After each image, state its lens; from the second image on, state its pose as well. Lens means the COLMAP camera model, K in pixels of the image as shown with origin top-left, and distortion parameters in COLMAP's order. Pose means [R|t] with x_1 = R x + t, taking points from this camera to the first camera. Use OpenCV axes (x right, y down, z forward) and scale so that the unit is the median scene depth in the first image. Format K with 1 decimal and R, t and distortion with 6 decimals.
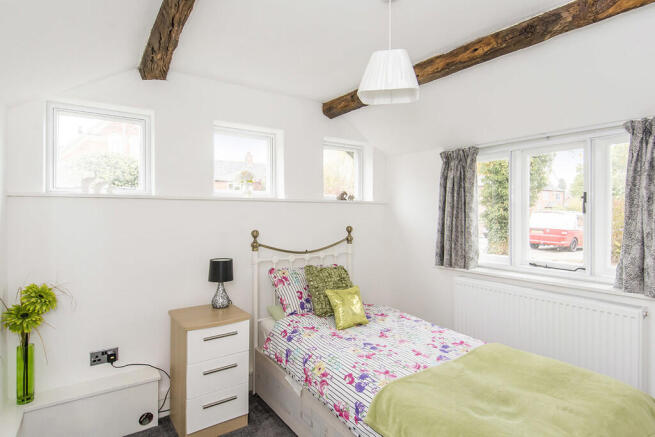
lens RADIAL K [[343.3, 0, 332.1], [0, 343.3, 213.3], [0, 0, 1]] dist [0.015969, -0.012256]
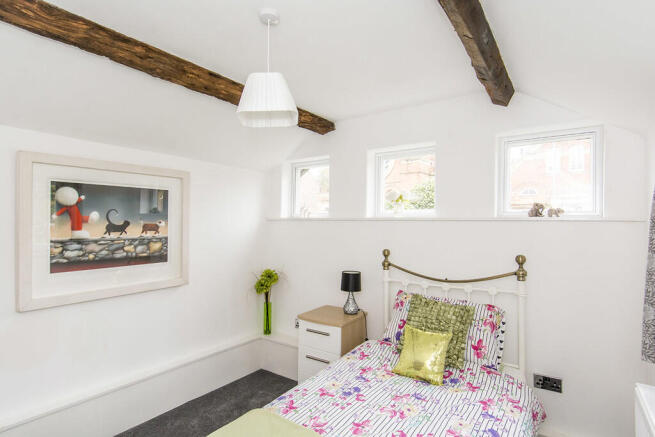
lens RADIAL K [[343.3, 0, 331.6], [0, 343.3, 223.3], [0, 0, 1]] dist [0.015969, -0.012256]
pose [[0.337632, -0.011894, -0.941203, 0.677585], [-0.024064, 0.999484, -0.021263, -0.001672], [0.940971, 0.029828, 0.337171, 0.504800]]
